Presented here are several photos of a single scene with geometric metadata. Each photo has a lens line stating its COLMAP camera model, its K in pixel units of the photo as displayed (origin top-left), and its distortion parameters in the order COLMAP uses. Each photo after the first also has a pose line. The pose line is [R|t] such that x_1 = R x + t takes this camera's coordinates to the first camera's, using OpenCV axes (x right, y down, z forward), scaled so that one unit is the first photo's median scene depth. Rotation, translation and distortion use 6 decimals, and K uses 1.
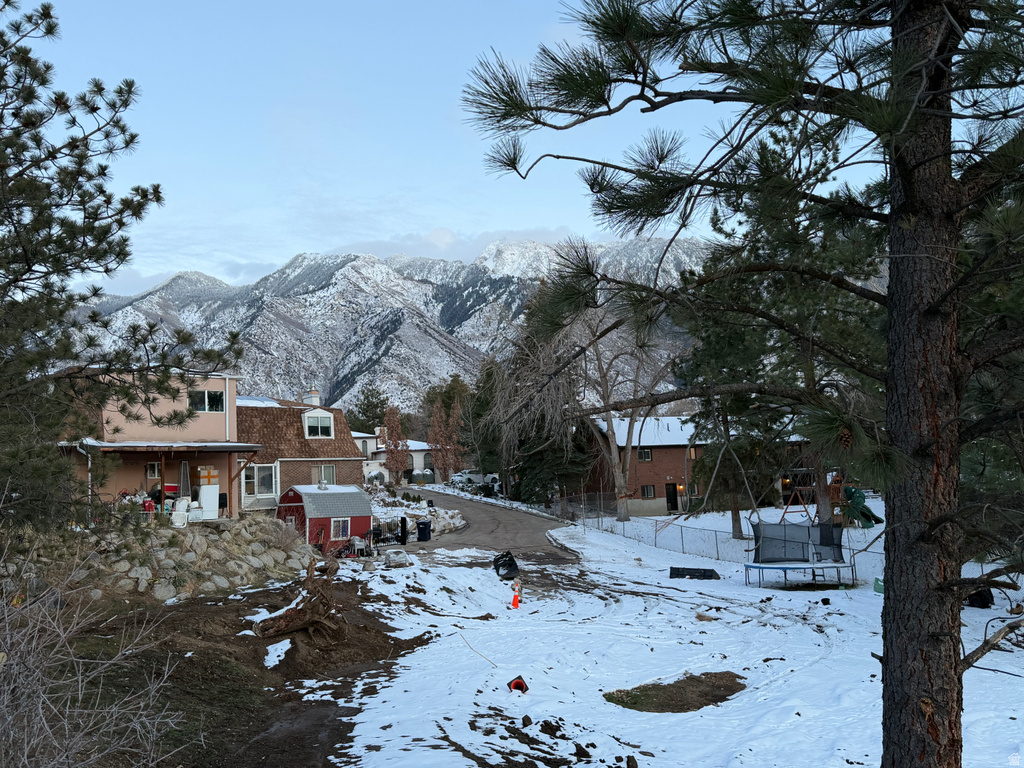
lens RADIAL K [[917.3, 0, 512.9], [0, 917.3, 382.9], [0, 0, 1]] dist [0.082794, -0.002777]
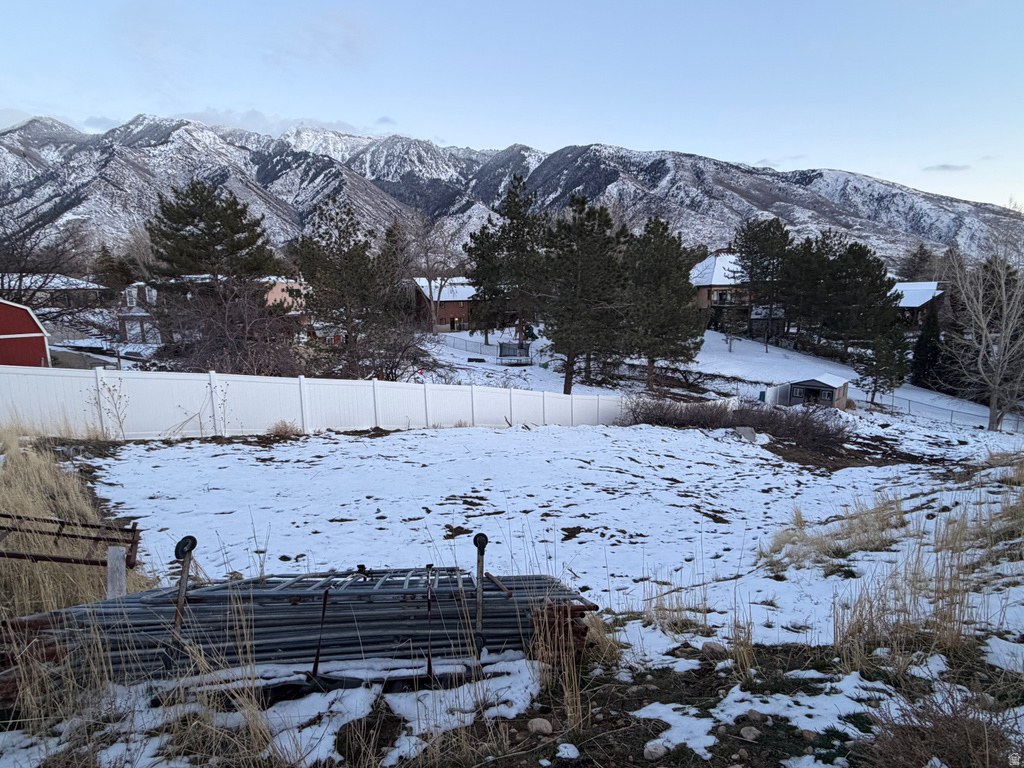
lens RADIAL K [[535.3, 0, 506.7], [0, 535.3, 398.5], [0, 0, 1]] dist [-0.001065, 0.001588]
pose [[0.941214, -0.028045, 0.336645, -0.149882], [-0.072316, 0.956719, 0.281885, -0.080359], [-0.329980, -0.289659, 0.898449, -0.280947]]
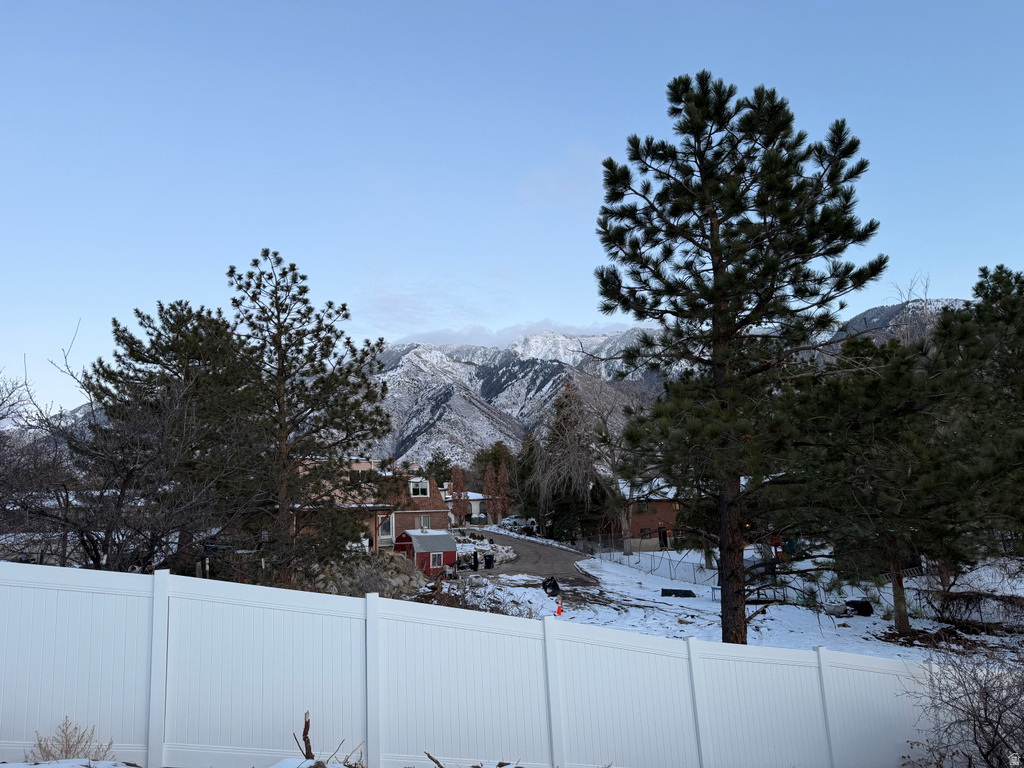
lens RADIAL K [[710.5, 0, 502.0], [0, 710.5, 370.3], [0, 0, 1]] dist [0.055778, -0.069737]
pose [[0.998755, -0.007926, -0.049244, -0.015404], [0.003017, 0.995087, -0.098959, -0.021328], [0.049786, 0.098687, 0.993872, -0.111331]]
